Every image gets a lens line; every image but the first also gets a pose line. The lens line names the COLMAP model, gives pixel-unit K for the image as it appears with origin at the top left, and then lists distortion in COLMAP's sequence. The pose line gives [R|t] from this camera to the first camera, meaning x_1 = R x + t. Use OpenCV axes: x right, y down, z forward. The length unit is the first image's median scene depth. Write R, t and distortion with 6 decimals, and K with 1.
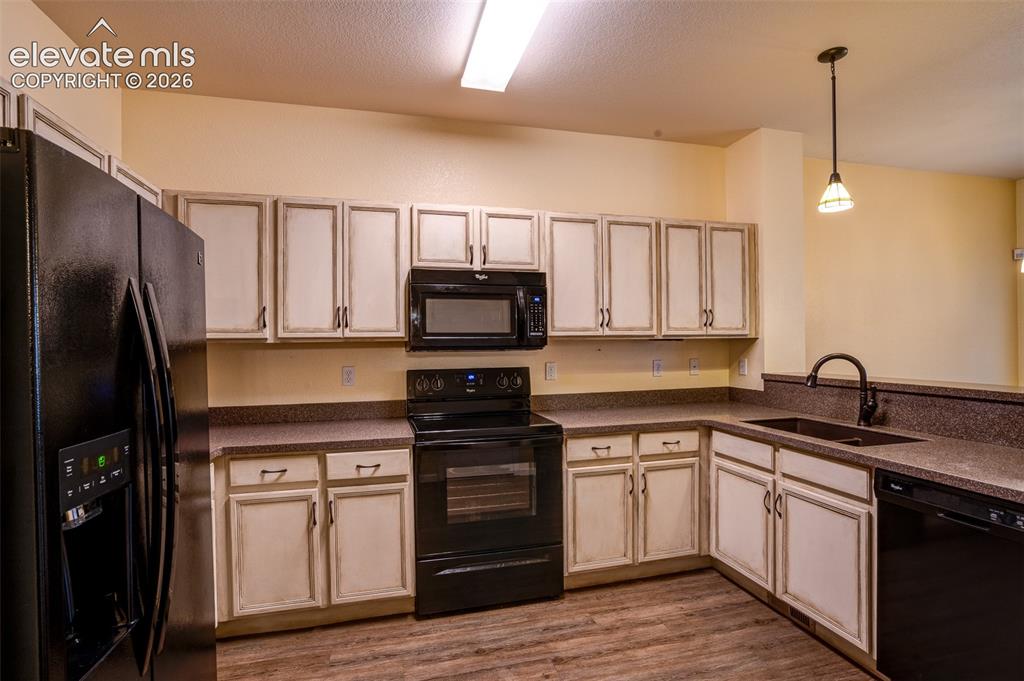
lens RADIAL K [[504.4, 0, 507.7], [0, 504.4, 344.2], [0, 0, 1]] dist [0.000449, 0.000413]
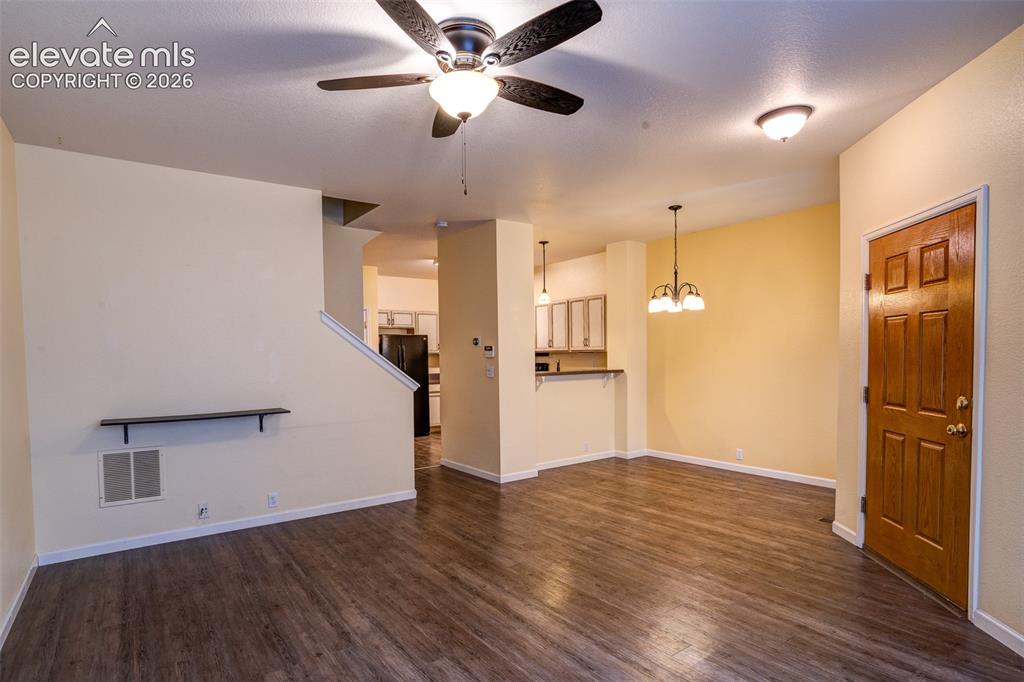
lens RADIAL K [[504.4, 0, 507.7], [0, 504.4, 344.7], [0, 0, 1]] dist [0.000449, 0.000413]
pose [[0.386198, -0.014259, -0.922306, 2.557099], [0.004617, 0.999898, -0.013525, -0.016482], [0.922404, 0.000965, 0.386225, -0.144977]]
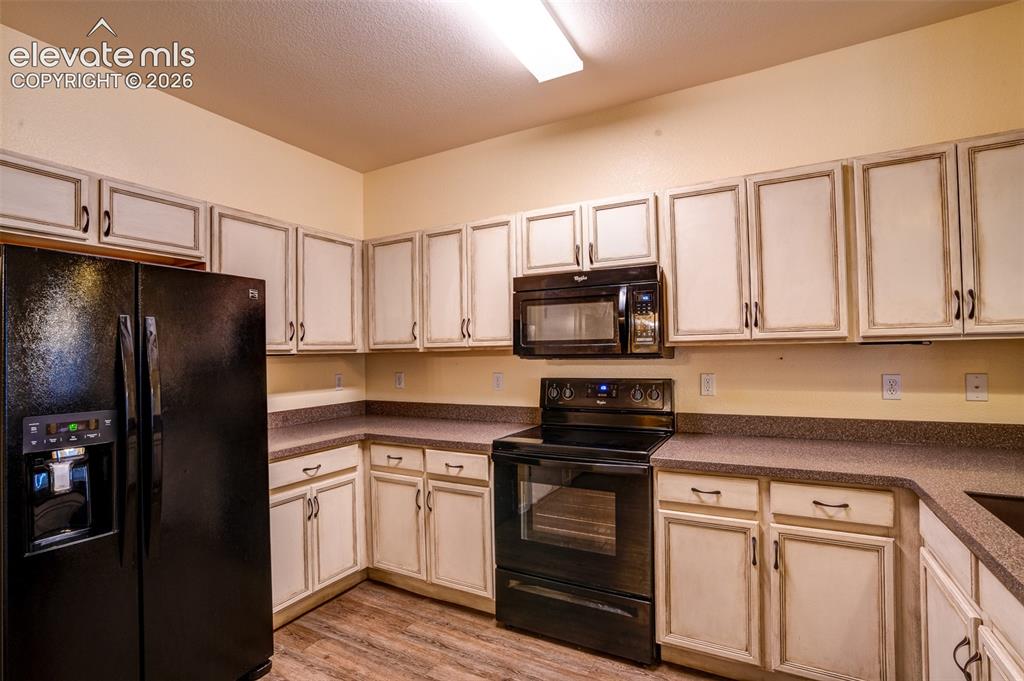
lens RADIAL K [[487.5, 0, 512.0], [0, 487.5, 340.5], [0, 0, 1]] dist [-0.029713, 0.020948]
pose [[0.731666, -0.018691, -0.681407, 0.450965], [0.009762, 0.999809, -0.016942, -0.007392], [0.681593, 0.005744, 0.731709, 0.269933]]
